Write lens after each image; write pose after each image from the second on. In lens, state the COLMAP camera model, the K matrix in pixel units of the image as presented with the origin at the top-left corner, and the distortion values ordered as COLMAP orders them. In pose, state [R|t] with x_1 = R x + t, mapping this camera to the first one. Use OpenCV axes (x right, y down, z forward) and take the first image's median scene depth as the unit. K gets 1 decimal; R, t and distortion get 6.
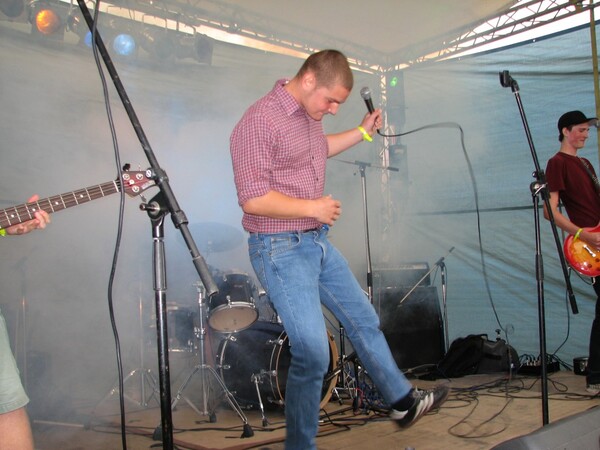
lens RADIAL K [[651.0, 0, 304.2], [0, 651.0, 227.7], [0, 0, 1]] dist [-0.042313, 0.000000]
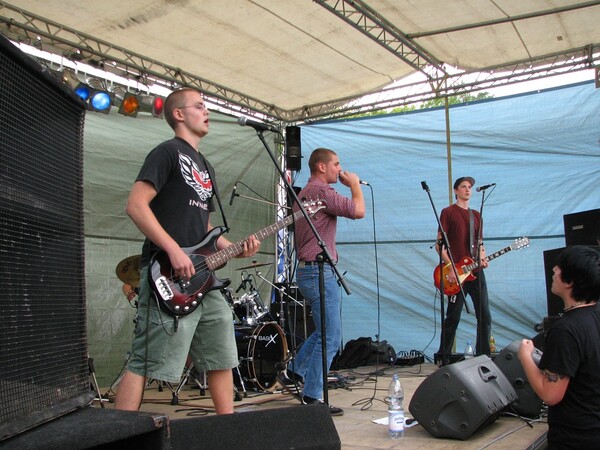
lens RADIAL K [[651.0, 0, 303.3], [0, 651.0, 229.4], [0, 0, 1]] dist [-0.042313, 0.000000]
pose [[0.967612, 0.033894, 0.250155, -0.202145], [-0.026511, 0.999109, -0.032828, -0.009416], [-0.251045, 0.025133, 0.967649, -0.269927]]
